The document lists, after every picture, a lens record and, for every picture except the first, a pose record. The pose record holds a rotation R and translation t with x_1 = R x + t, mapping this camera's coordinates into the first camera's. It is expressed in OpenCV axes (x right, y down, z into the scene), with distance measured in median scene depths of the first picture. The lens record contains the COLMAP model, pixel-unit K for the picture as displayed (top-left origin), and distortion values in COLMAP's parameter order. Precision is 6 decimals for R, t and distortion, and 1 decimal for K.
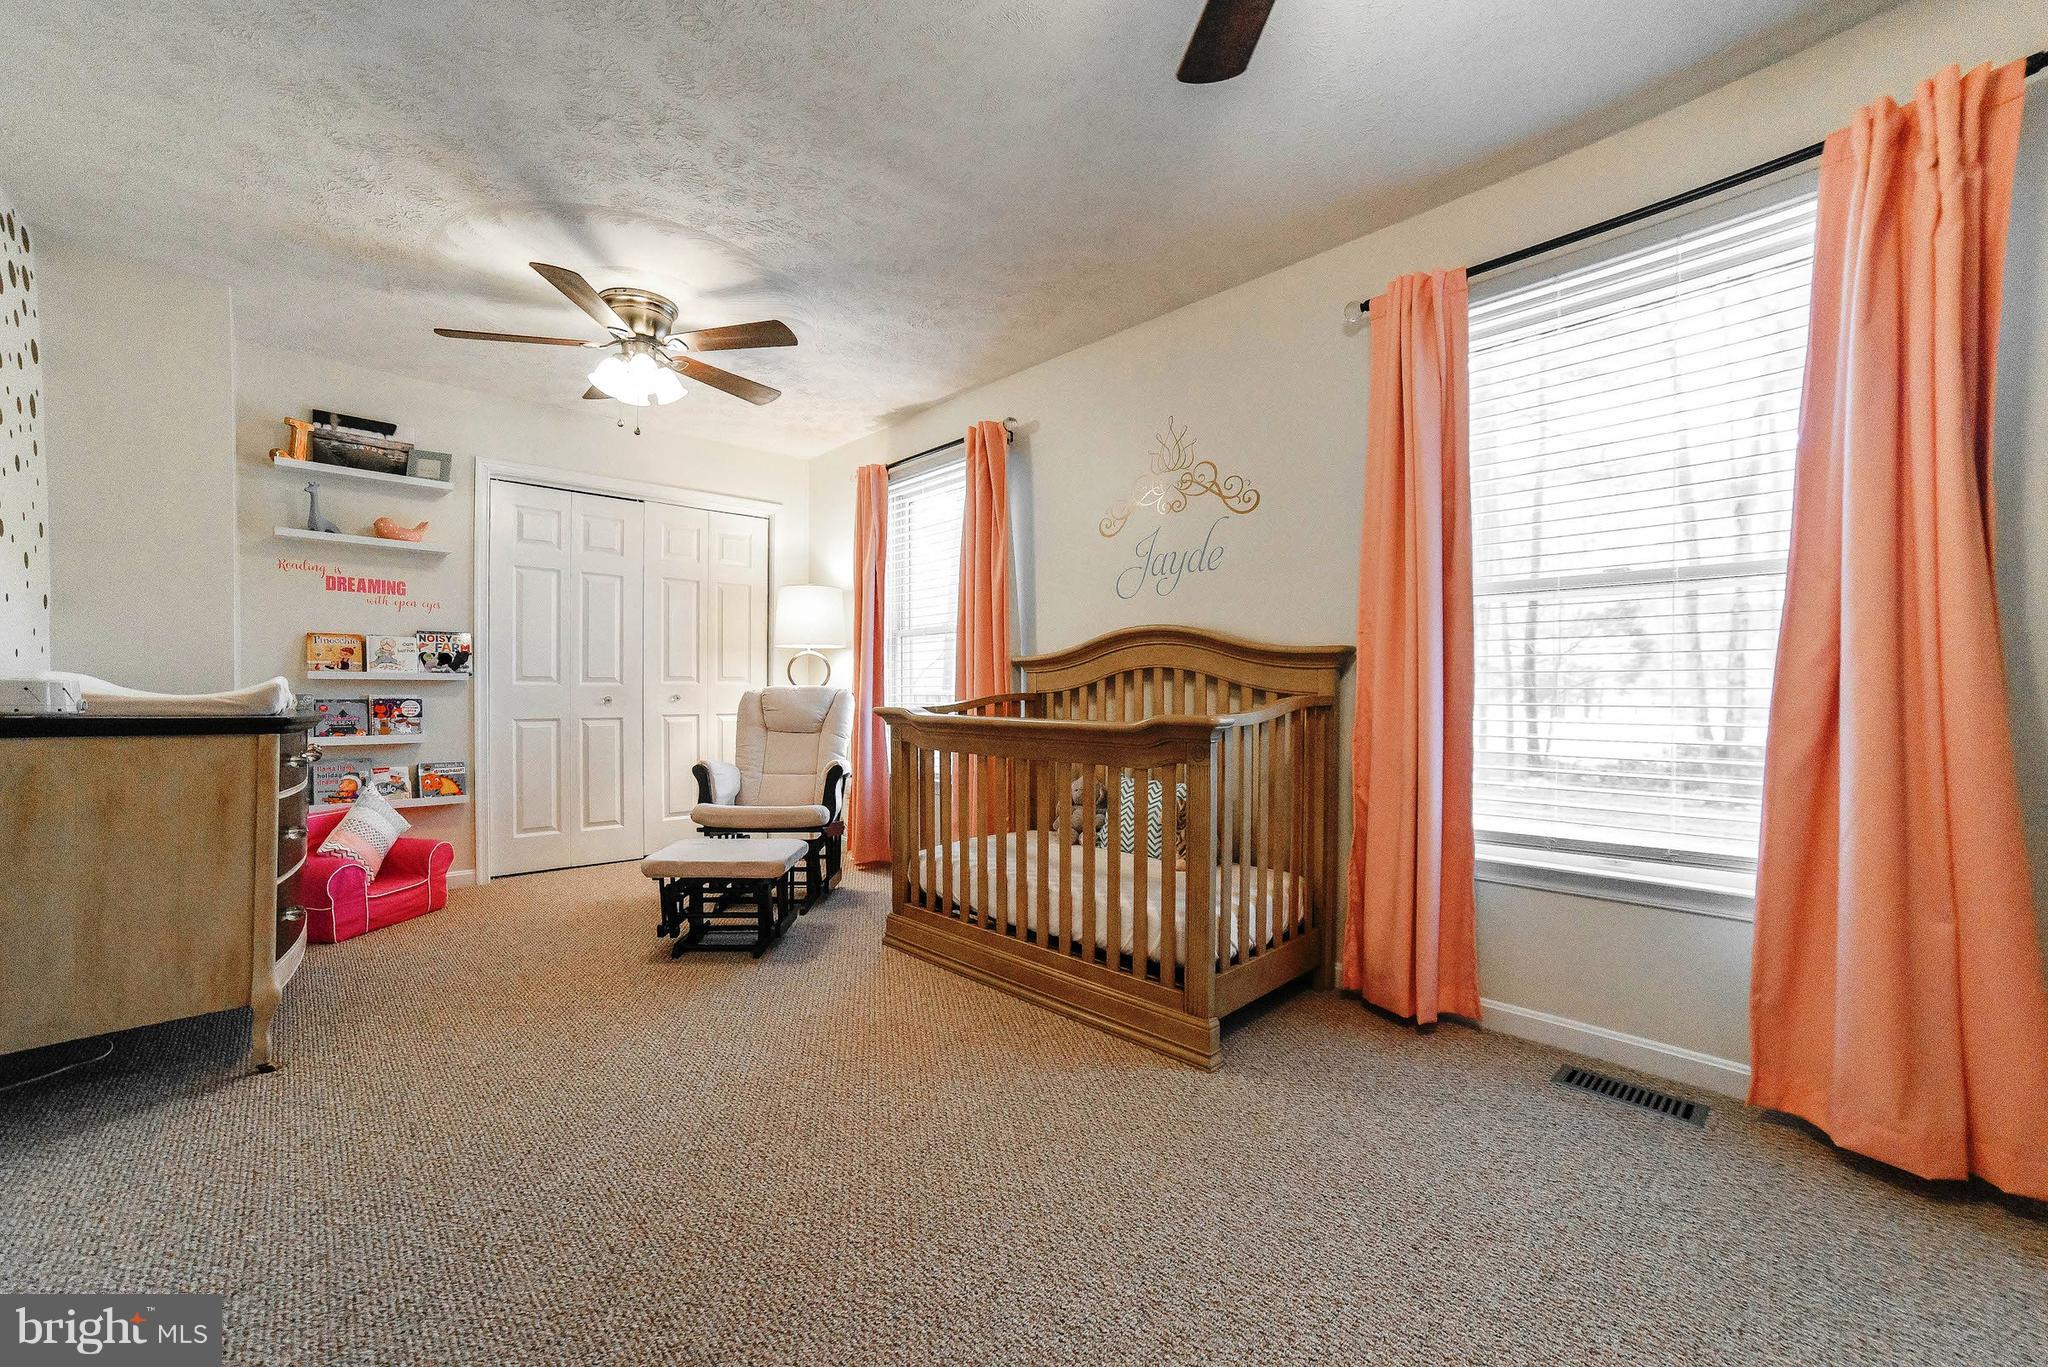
lens RADIAL K [[808.2, 0, 1035.8], [0, 808.2, 691.5], [0, 0, 1]] dist [-0.043569, 0.019885]
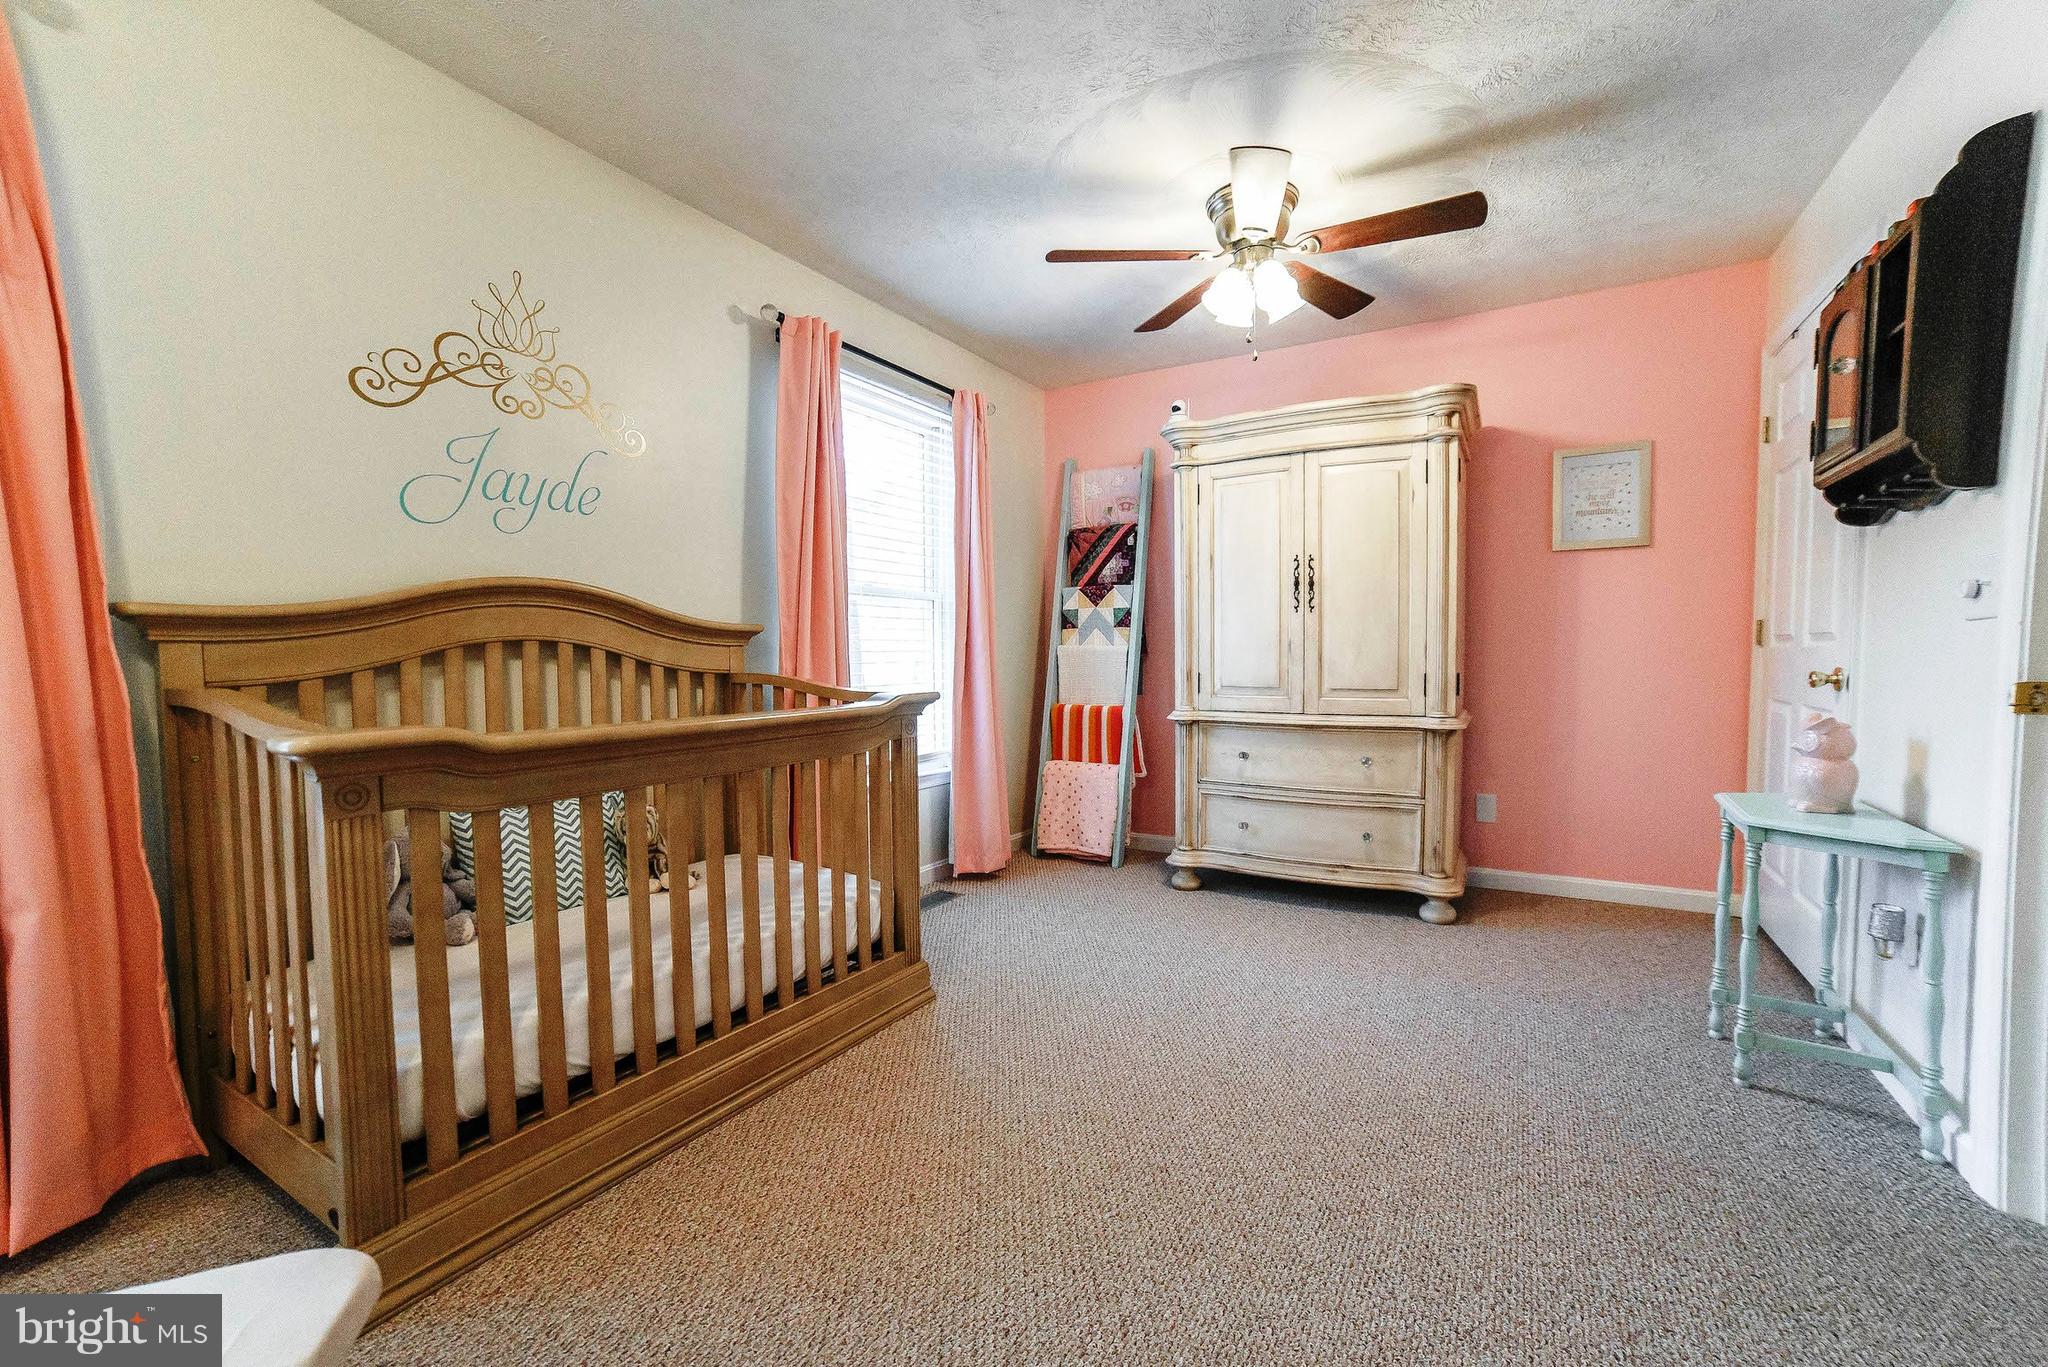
lens RADIAL K [[842.0, 0, 1009.3], [0, 842.0, 700.8], [0, 0, 1]] dist [-0.042596, 0.001567]
pose [[-0.227891, -0.052481, 0.972271, -0.646484], [0.010226, 0.998362, 0.056286, -0.013747], [-0.973633, 0.022770, -0.226981, 0.781833]]
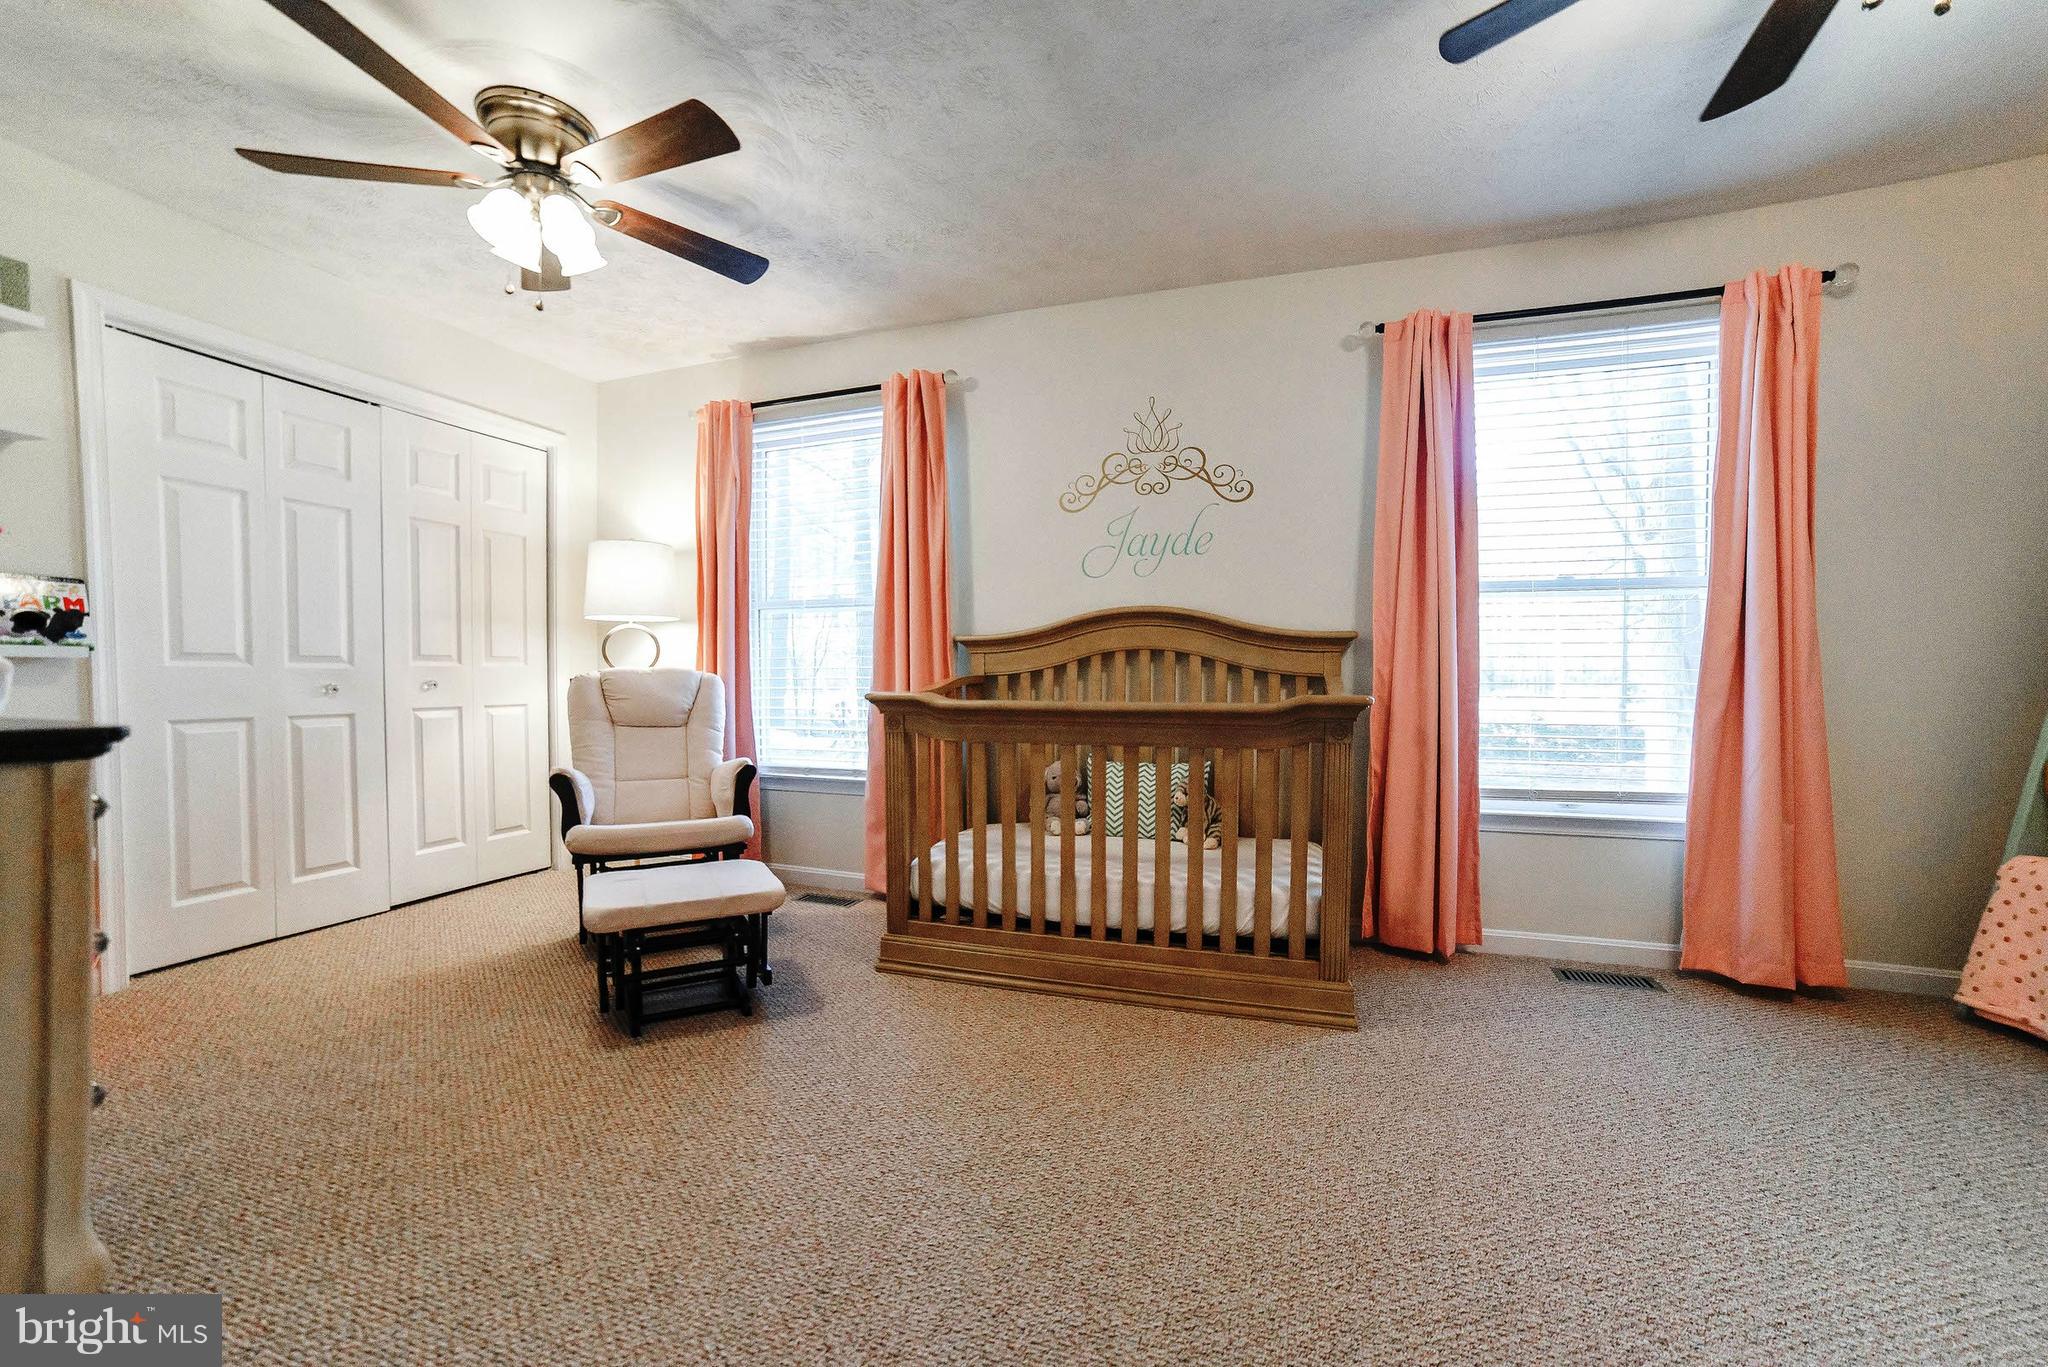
lens RADIAL K [[808.2, 0, 1038.0], [0, 808.2, 689.3], [0, 0, 1]] dist [-0.043569, 0.019885]
pose [[0.892164, -0.011934, 0.451553, -0.425959], [0.003290, 0.999796, 0.019923, -0.000406], [-0.451699, -0.016289, 0.892022, 0.172945]]
